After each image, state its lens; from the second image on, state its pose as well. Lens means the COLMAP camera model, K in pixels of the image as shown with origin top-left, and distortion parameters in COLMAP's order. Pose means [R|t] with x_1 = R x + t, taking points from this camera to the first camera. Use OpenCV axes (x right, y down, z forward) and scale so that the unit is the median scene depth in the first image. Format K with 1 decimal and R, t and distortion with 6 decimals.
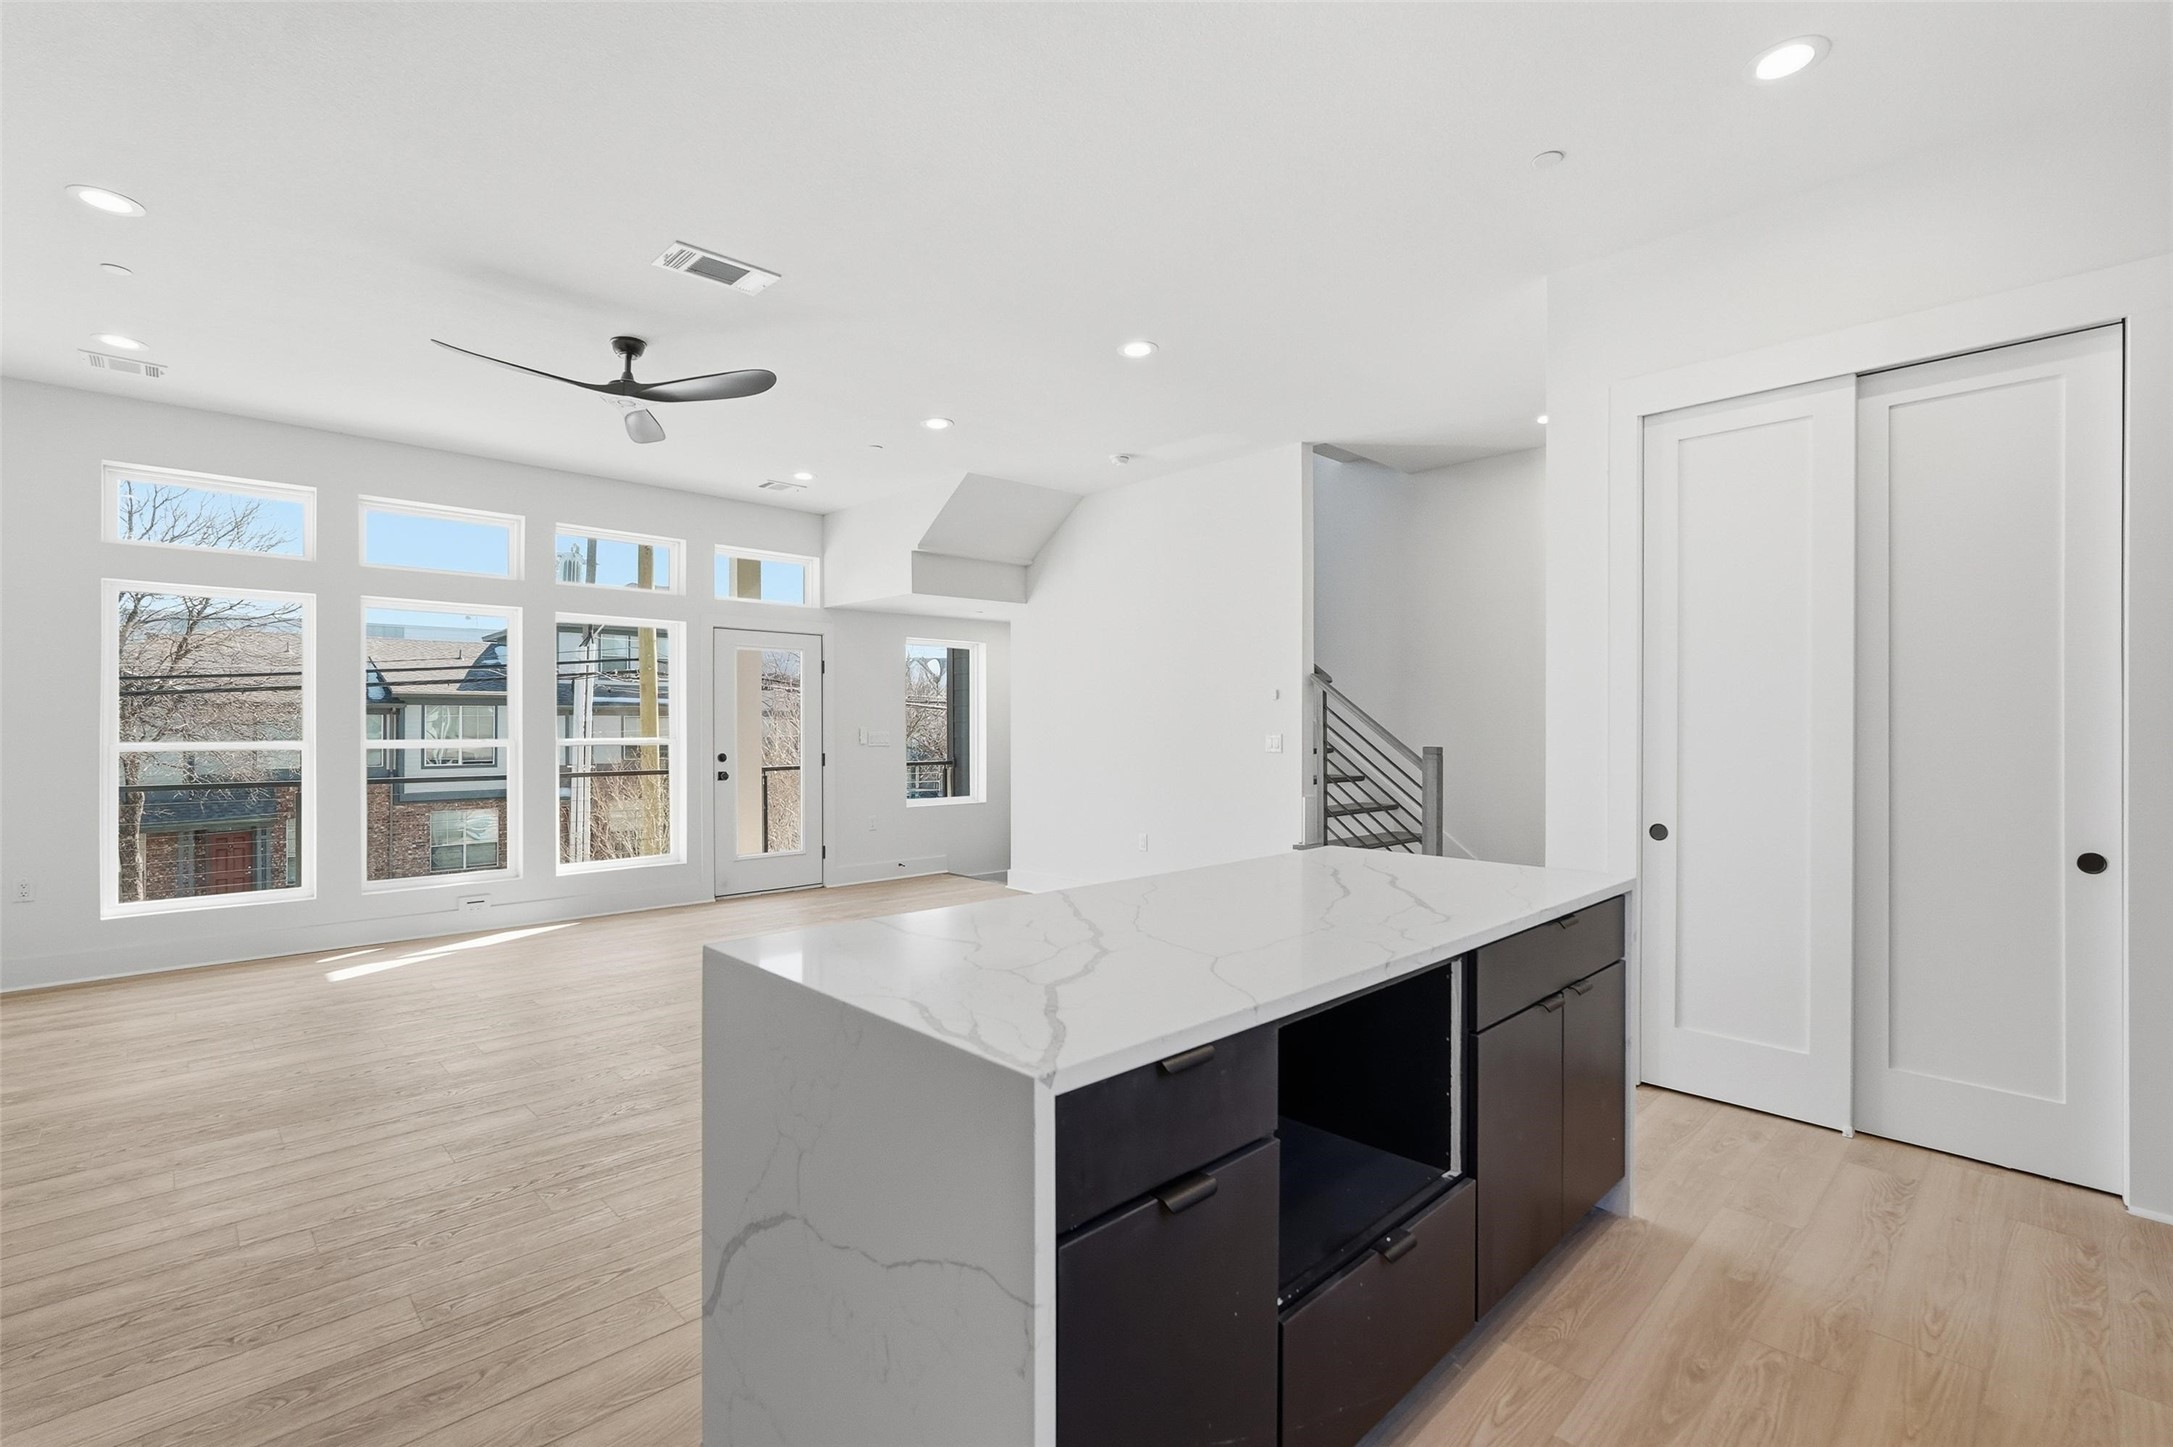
lens RADIAL K [[951.5, 0, 1086.5], [0, 951.5, 723.5], [0, 0, 1]] dist [-0.004686, 0.000034]
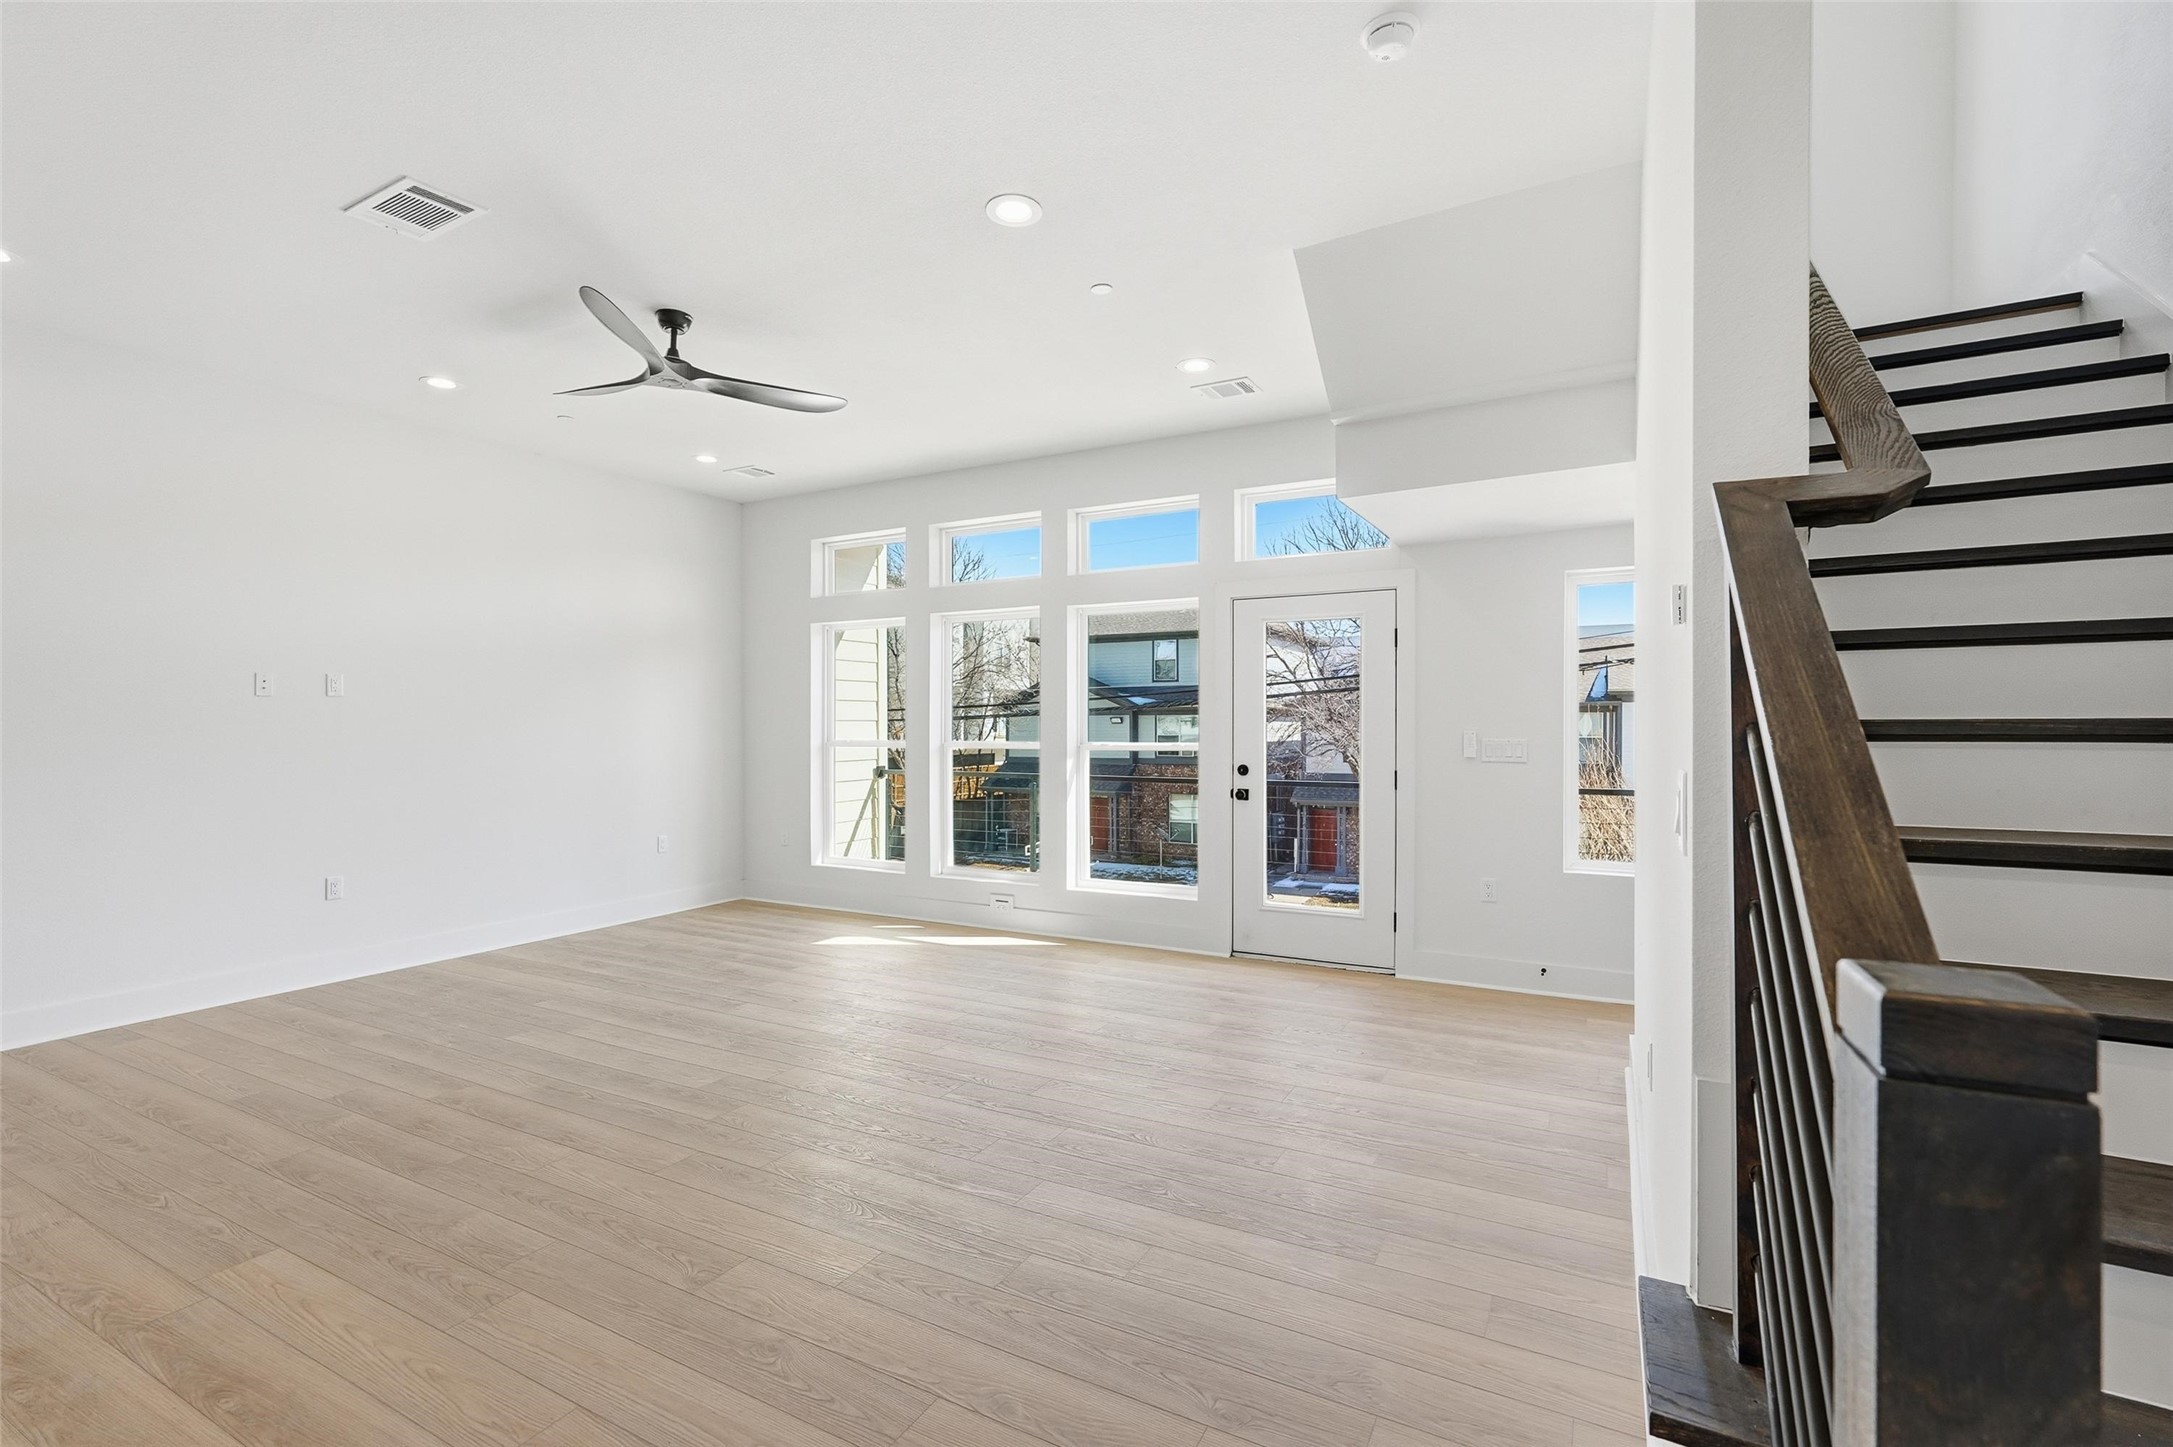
lens RADIAL K [[947.1, 0, 1097.3], [0, 947.1, 726.1], [0, 0, 1]] dist [0.018663, 0.000134]
pose [[0.321184, -0.000595, -0.947017, 0.320538], [0.007619, 0.999969, 0.001956, -0.001728], [0.946986, -0.007844, 0.321178, 0.698584]]
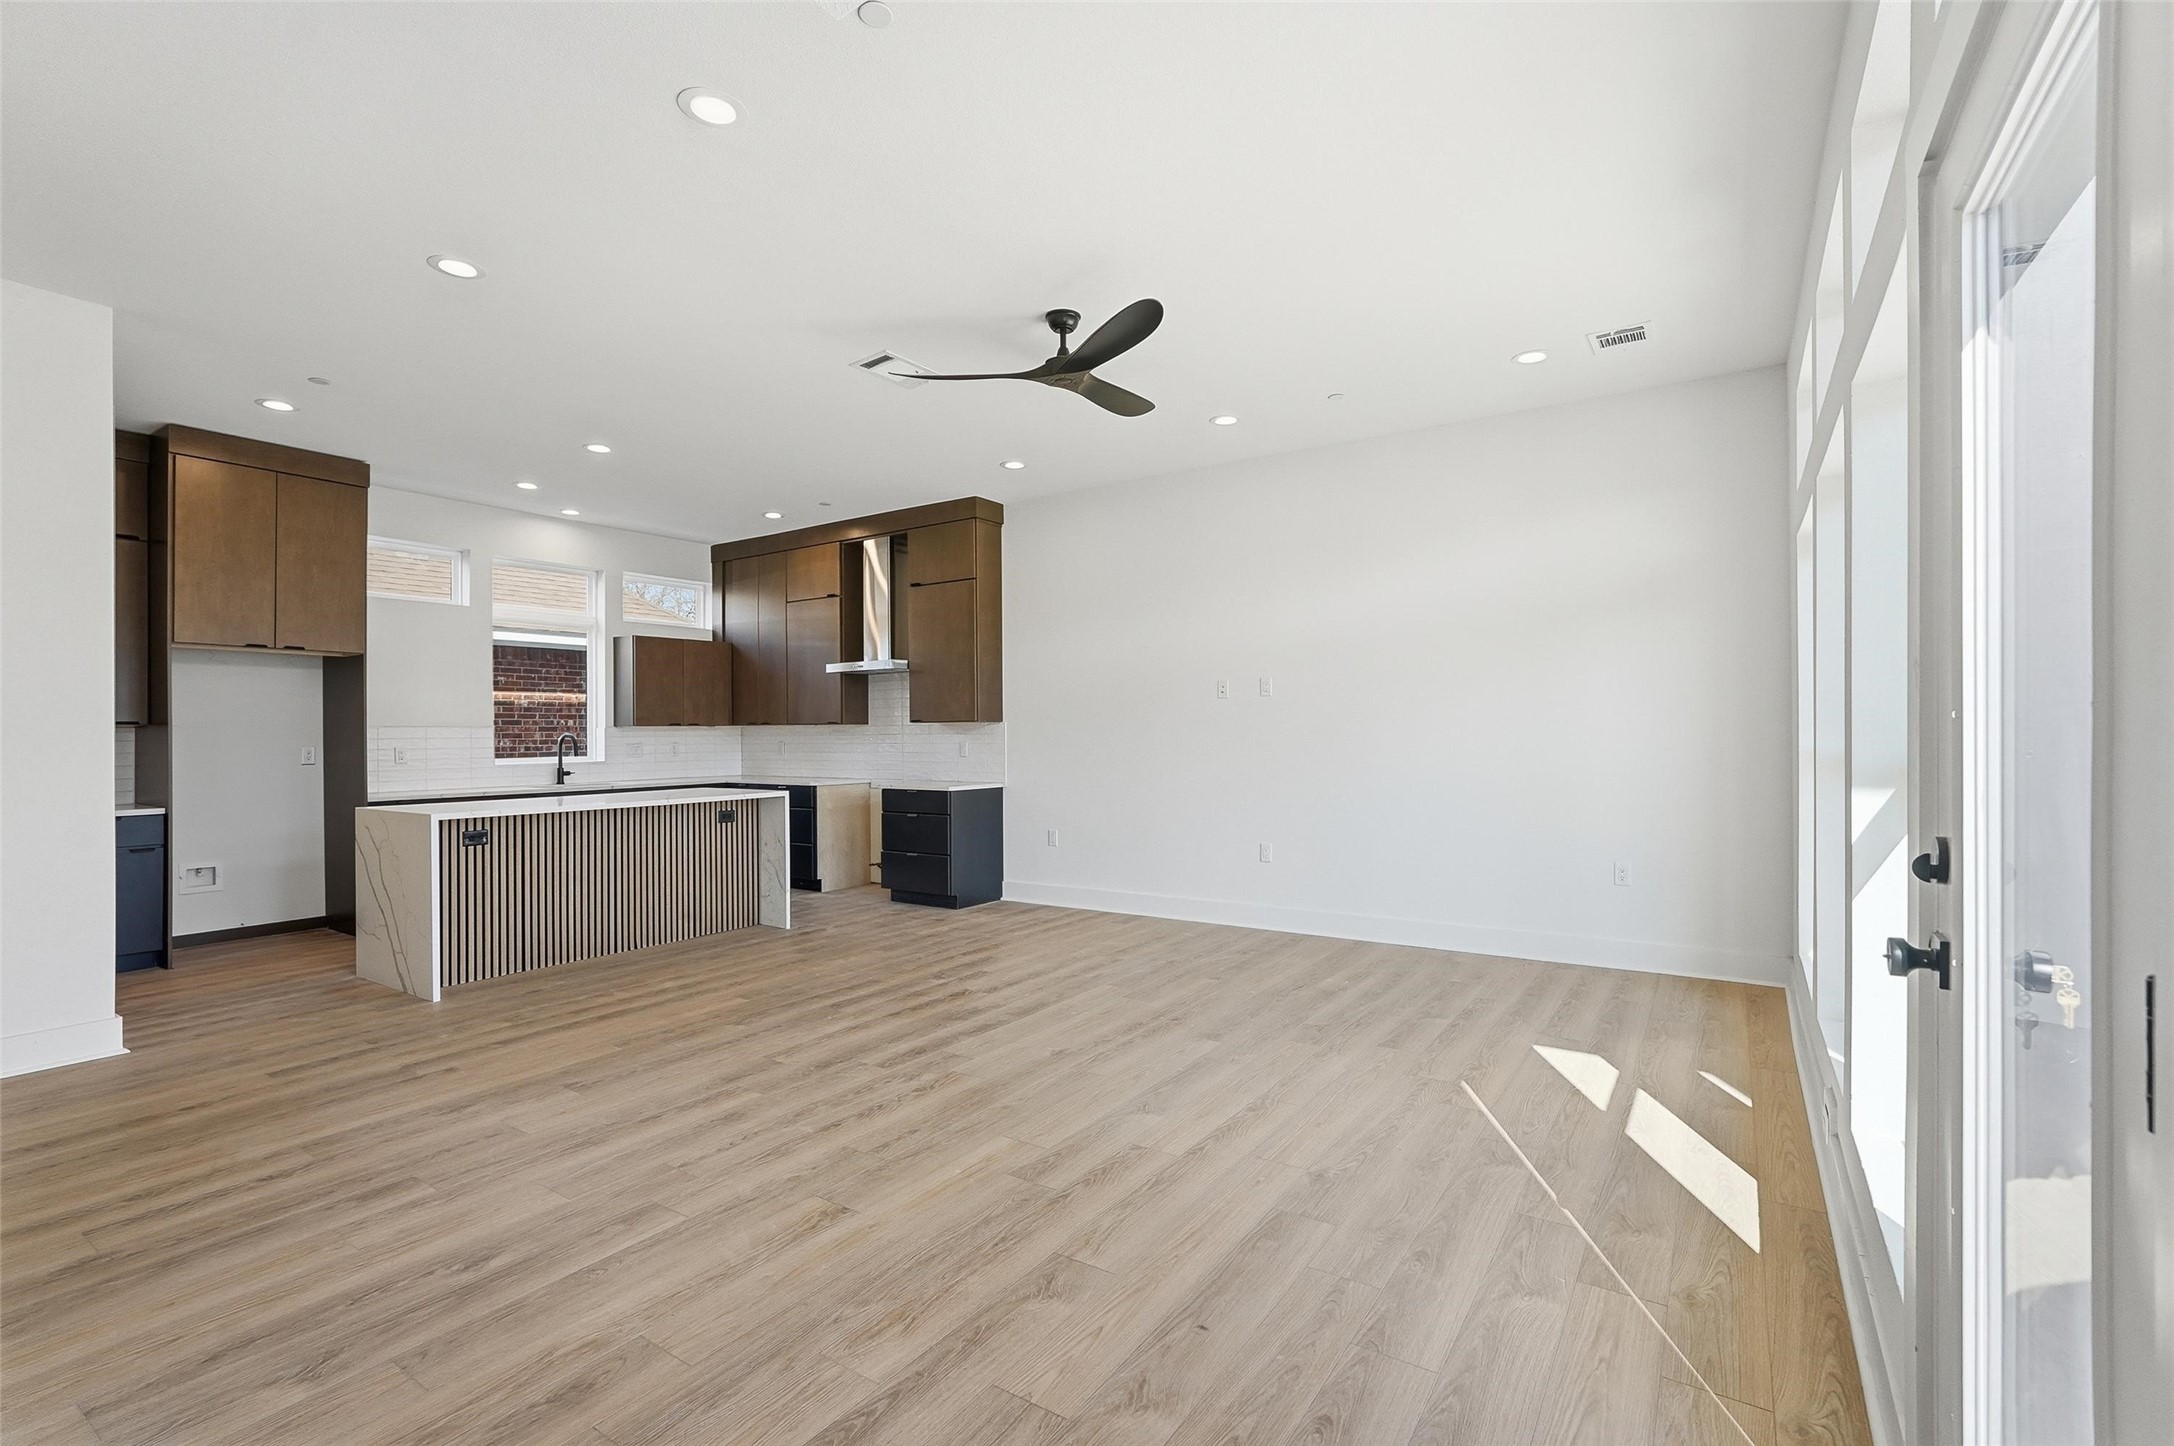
lens RADIAL K [[980.6, 0, 1080.8], [0, 980.6, 740.5], [0, 0, 1]] dist [-0.006547, 0.000639]
pose [[-0.972162, 0.005604, -0.234244, -0.181491], [0.005772, 0.999983, -0.000033, 0.012630], [0.234240, -0.001384, -0.972178, 1.235669]]
